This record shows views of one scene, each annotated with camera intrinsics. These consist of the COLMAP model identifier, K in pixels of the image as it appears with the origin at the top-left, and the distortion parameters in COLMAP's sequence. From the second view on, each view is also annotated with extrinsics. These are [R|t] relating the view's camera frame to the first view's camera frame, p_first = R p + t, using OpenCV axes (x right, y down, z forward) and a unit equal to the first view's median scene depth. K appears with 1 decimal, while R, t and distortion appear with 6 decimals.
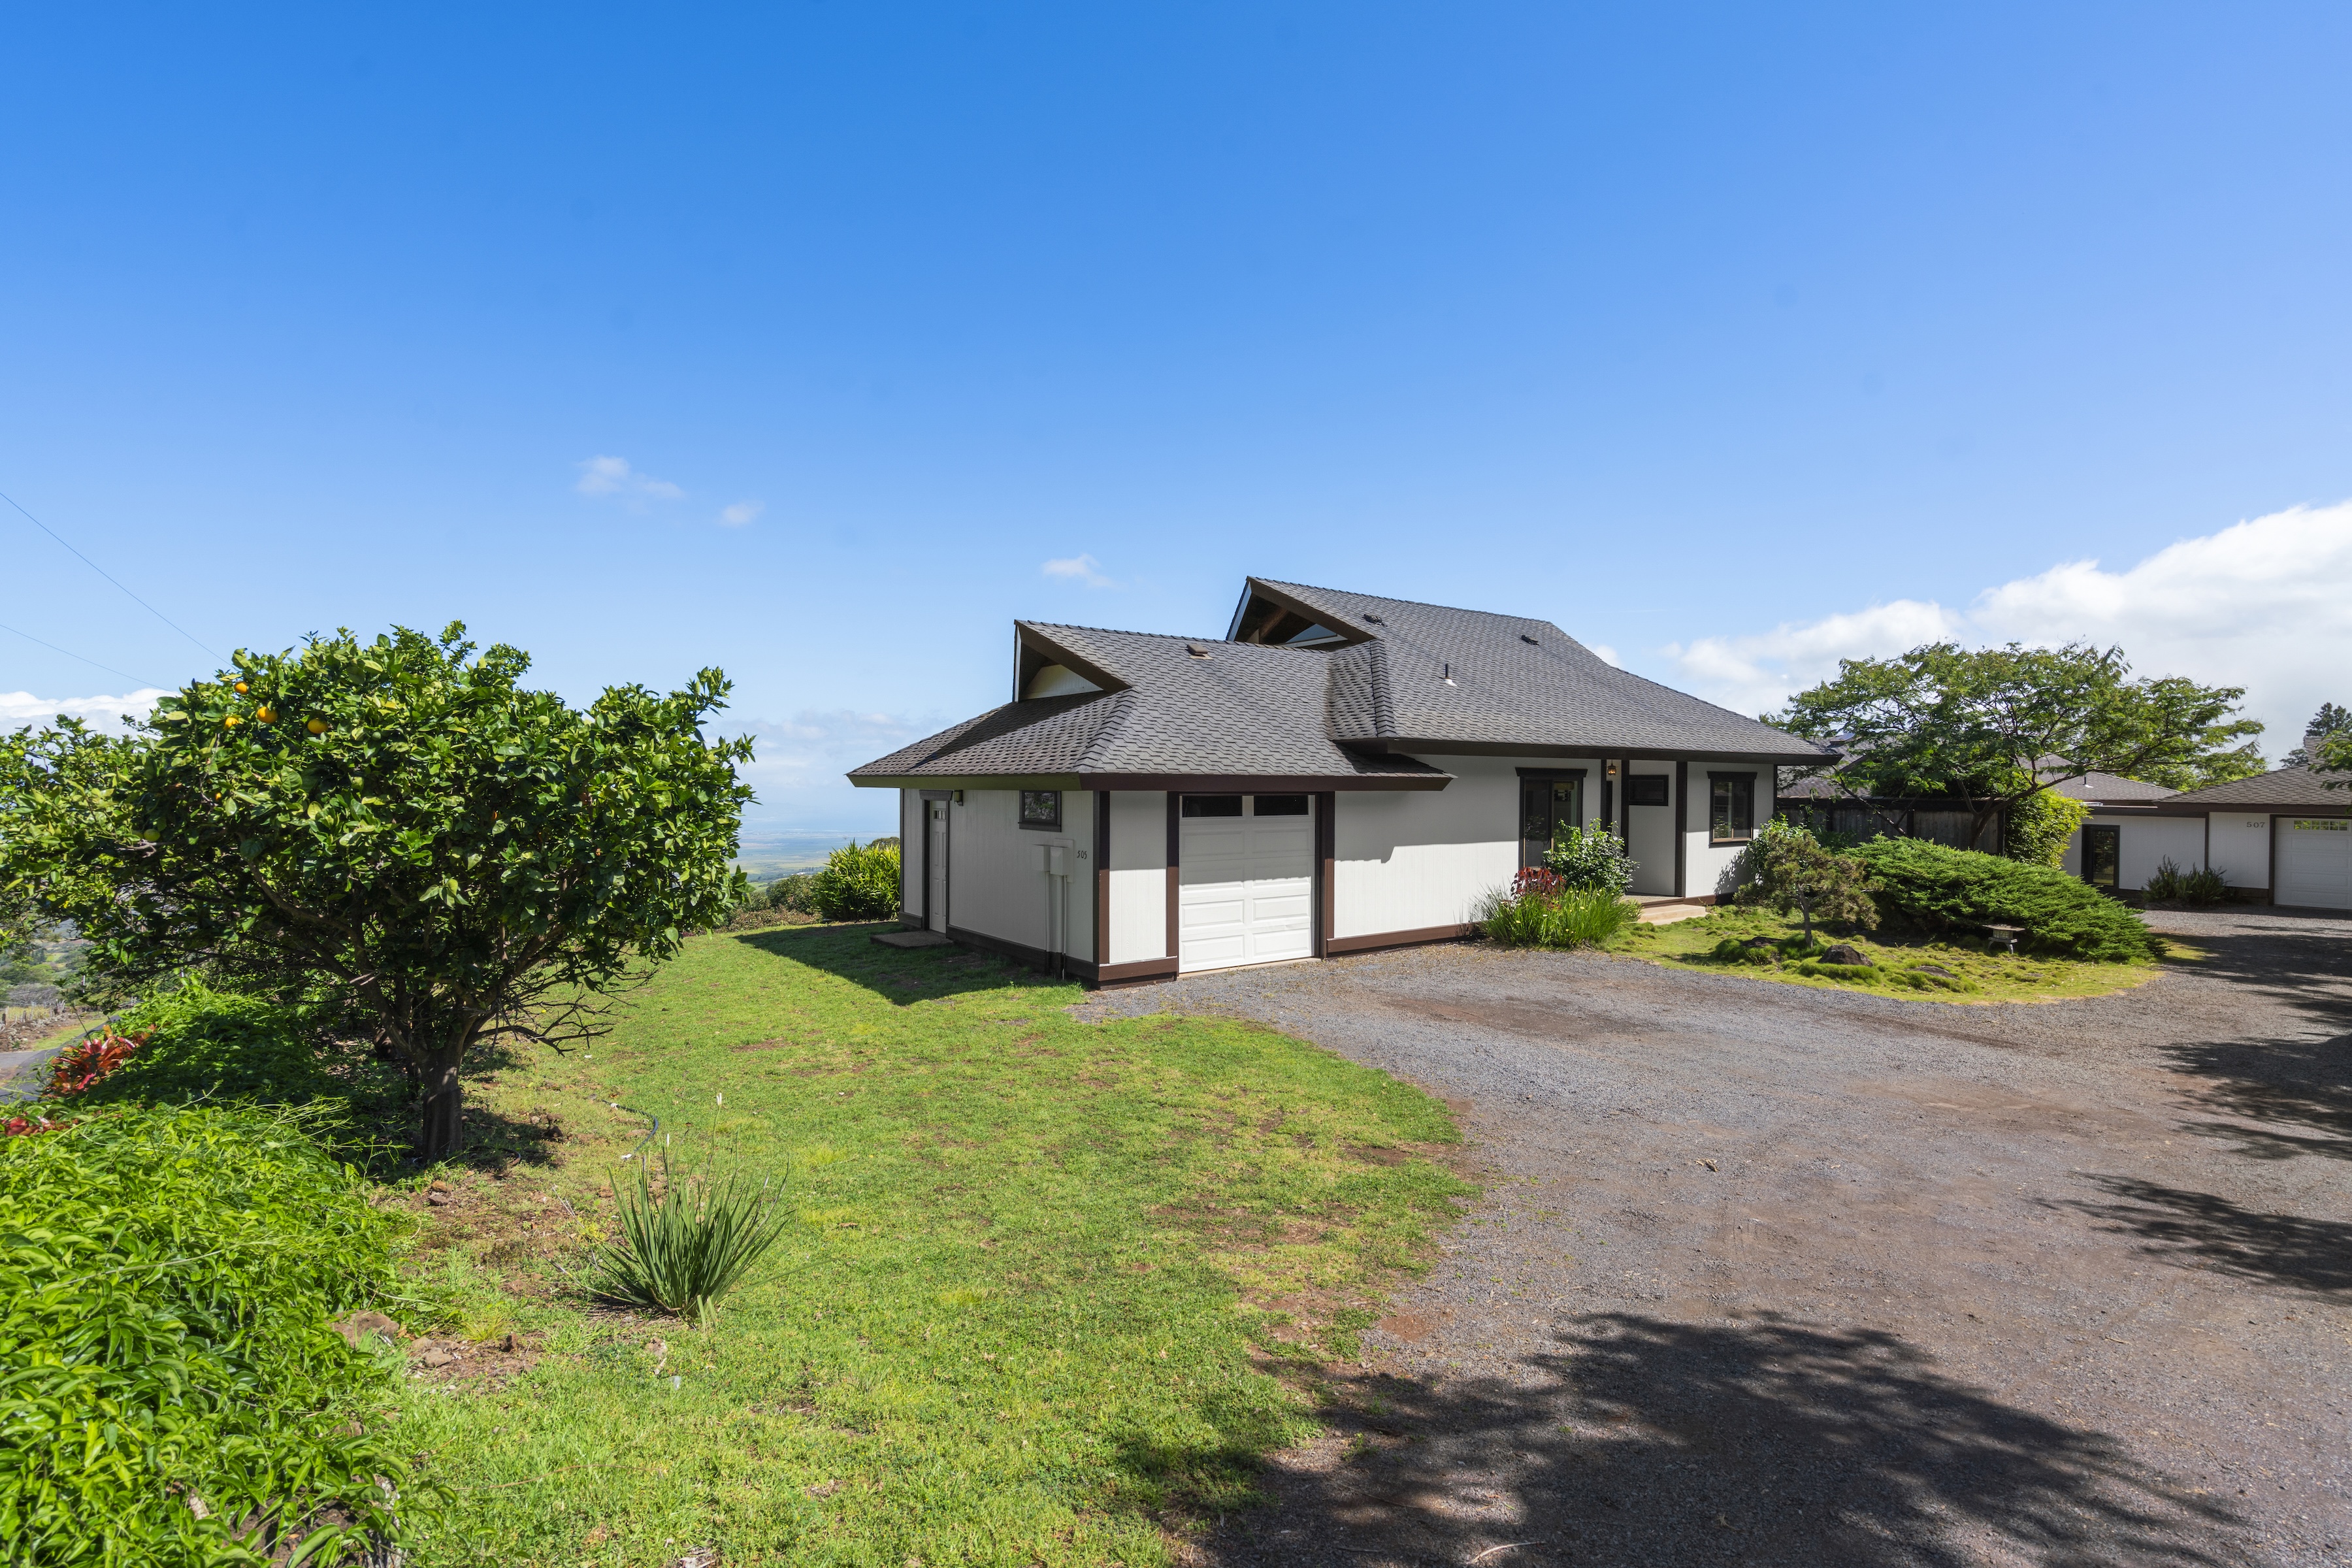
lens RADIAL K [[1036.4, 0, 1176.0], [0, 1036.4, 784.0], [0, 0, 1]] dist [0.001278, 0.000128]
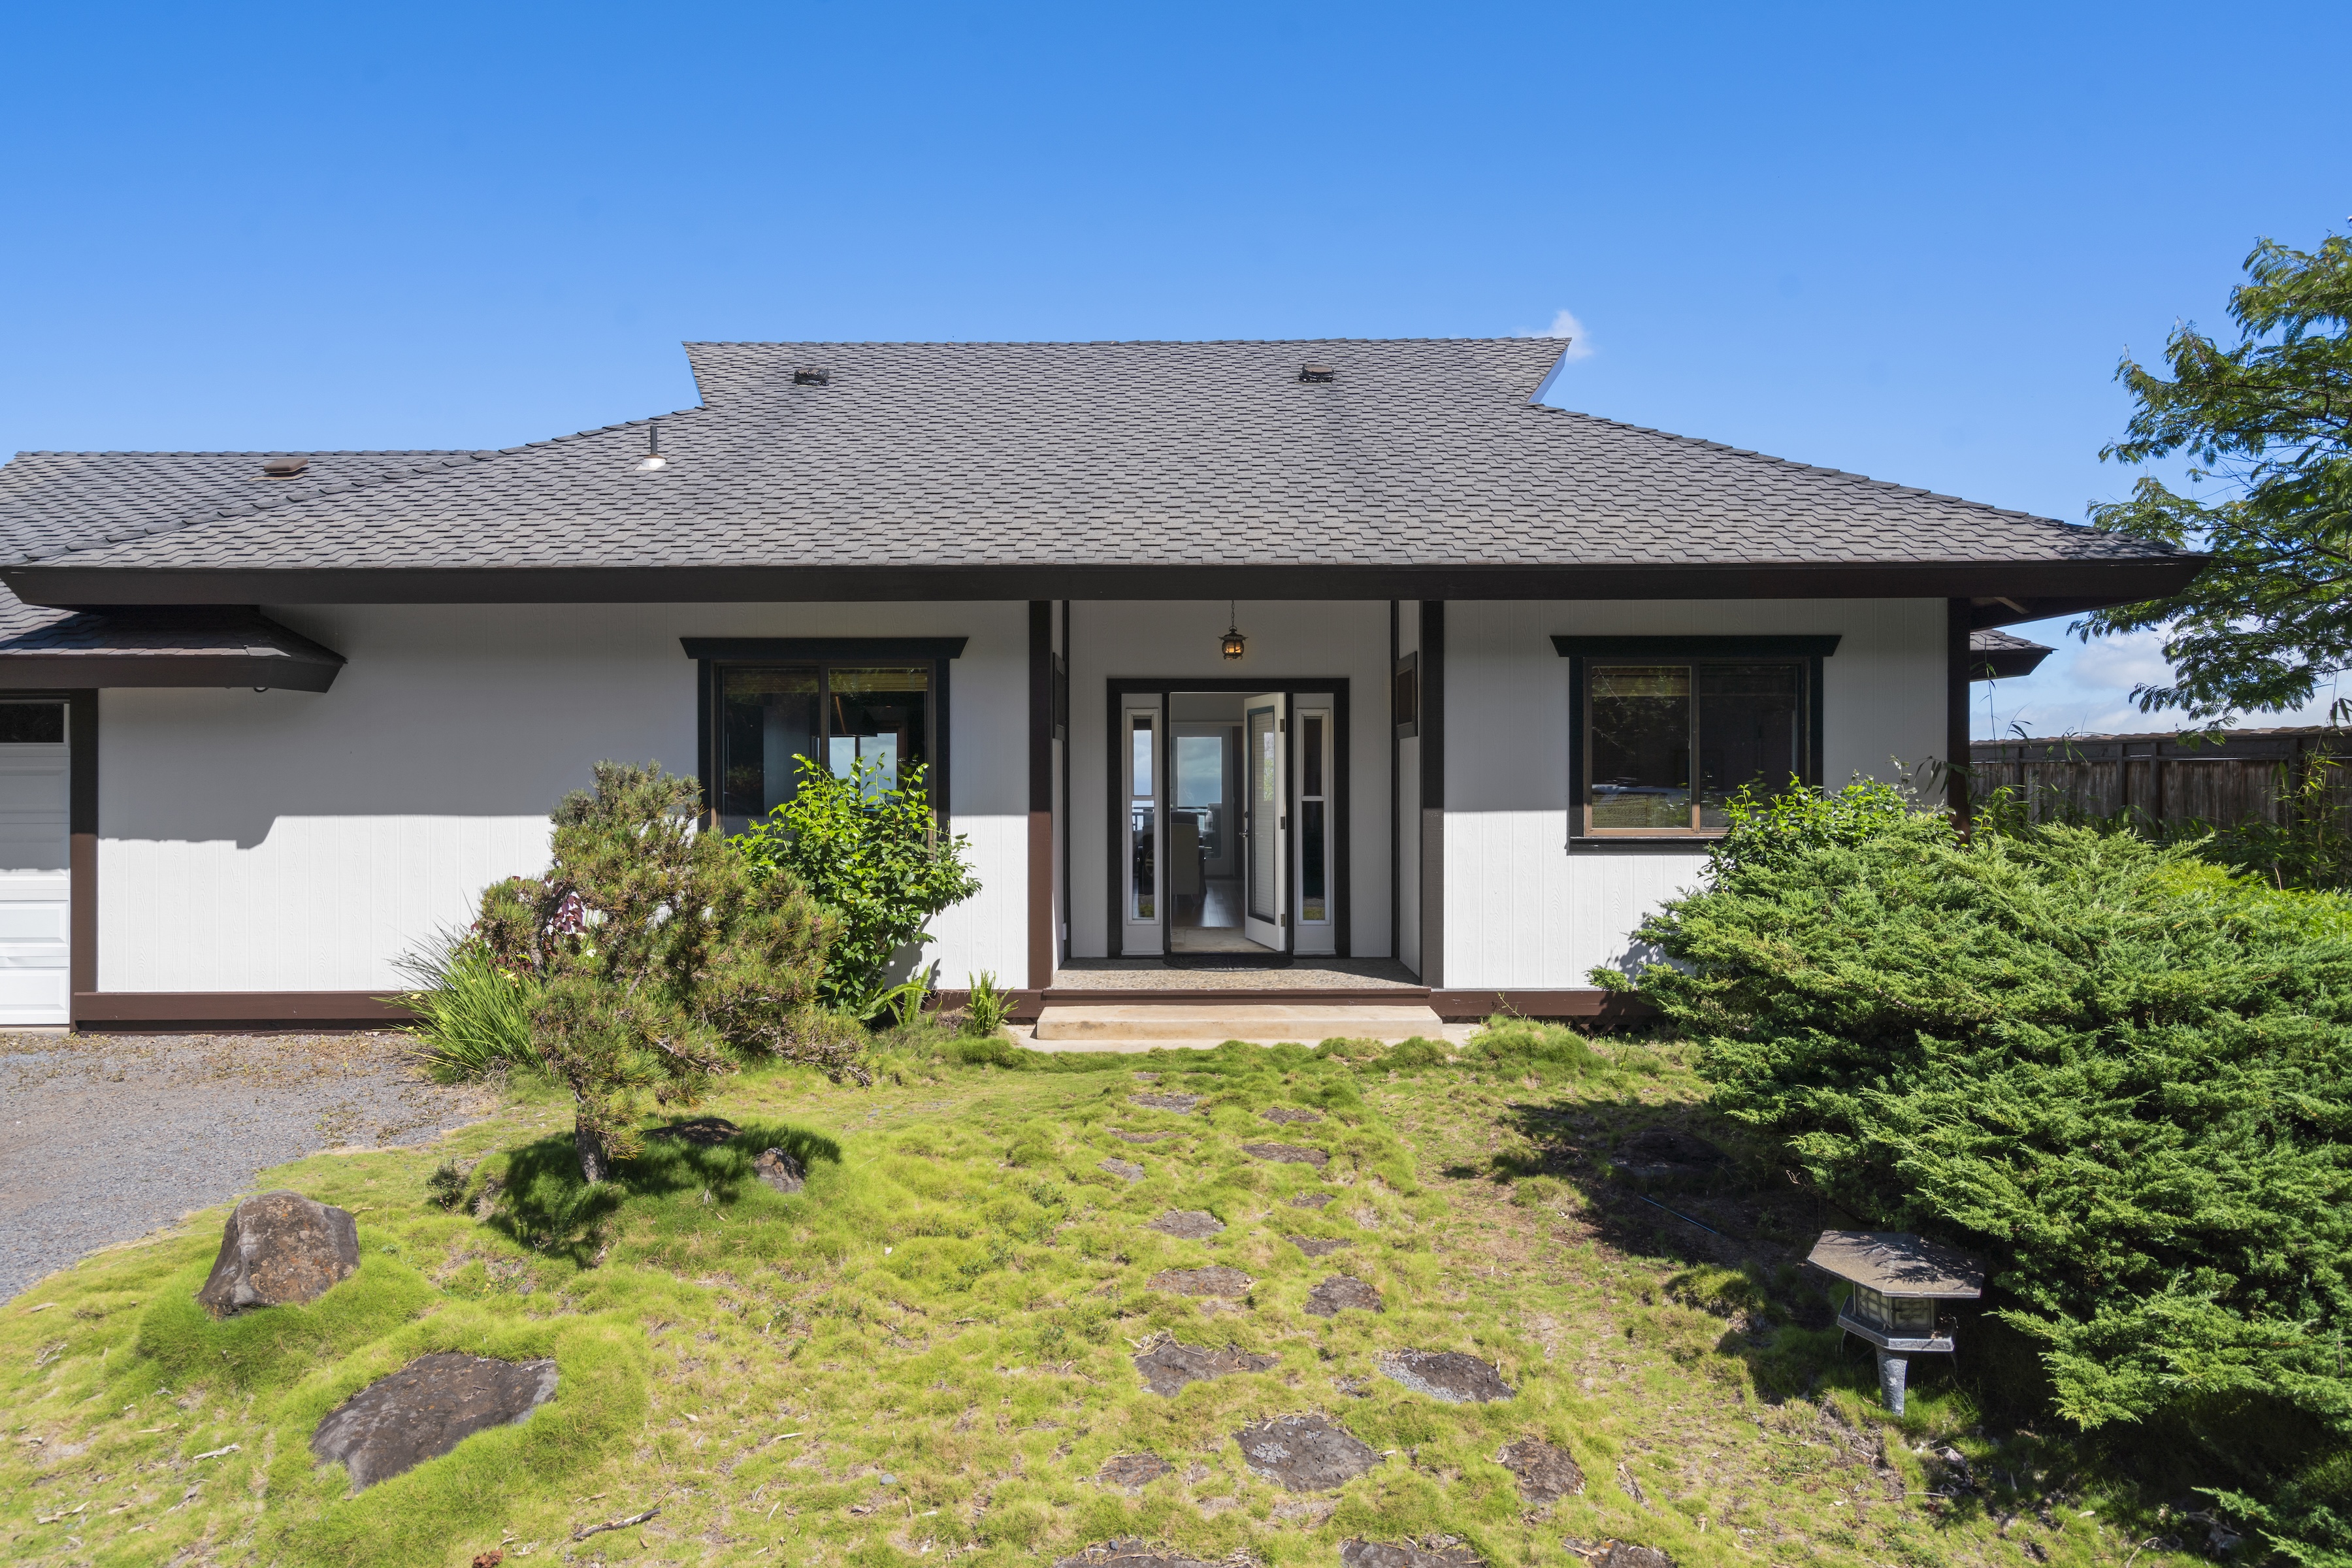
lens RADIAL K [[1165.2, 0, 1175.9], [0, 1165.2, 751.5], [0, 0, 1]] dist [-0.002339, -0.000441]
pose [[0.813200, -0.008816, -0.581917, 0.865984], [0.010871, 0.999941, 0.000041, 0.035894], [0.581883, -0.006359, 0.813248, 0.810719]]
